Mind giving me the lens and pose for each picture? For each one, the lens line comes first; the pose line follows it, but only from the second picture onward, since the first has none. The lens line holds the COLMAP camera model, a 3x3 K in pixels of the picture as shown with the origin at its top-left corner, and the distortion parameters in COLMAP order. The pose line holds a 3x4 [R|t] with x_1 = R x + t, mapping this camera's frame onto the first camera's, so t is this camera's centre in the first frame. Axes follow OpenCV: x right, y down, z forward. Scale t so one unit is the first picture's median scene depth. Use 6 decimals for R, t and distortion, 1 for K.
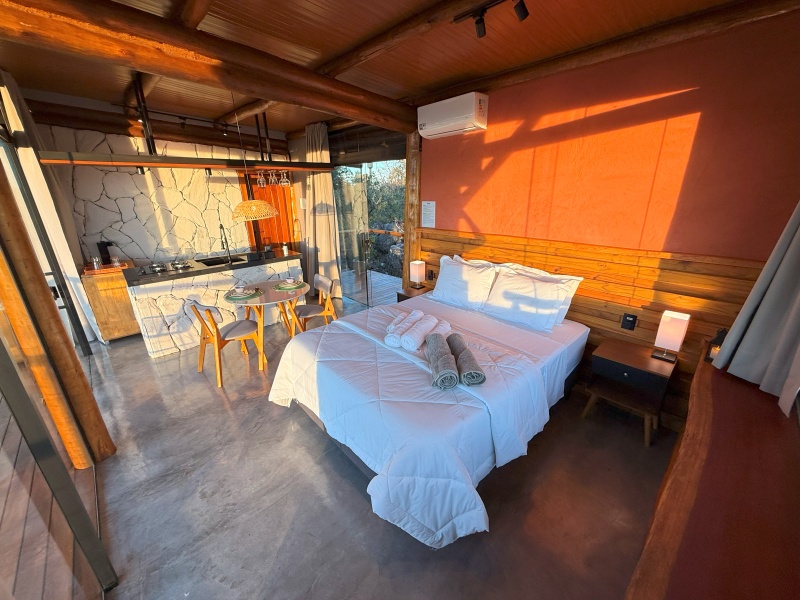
lens RADIAL K [[306.0, 0, 399.3], [0, 306.0, 291.7], [0, 0, 1]] dist [-0.009311, 0.000031]
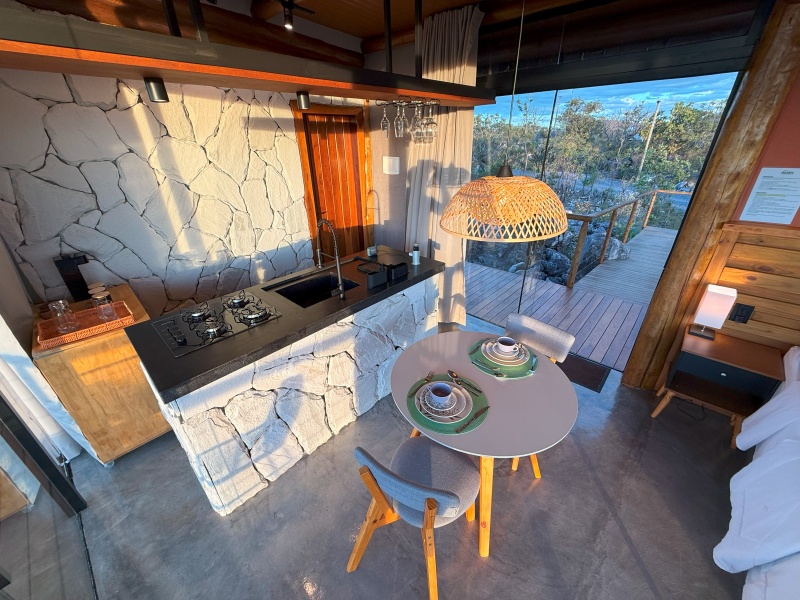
lens RADIAL K [[319.3, 0, 399.6], [0, 319.3, 304.1], [0, 0, 1]] dist [-0.001132, 0.000252]
pose [[0.999020, -0.024827, 0.036642, -0.490934], [0.019497, 0.990067, 0.139235, -0.155681], [-0.039735, -0.138384, 0.989581, 0.488239]]
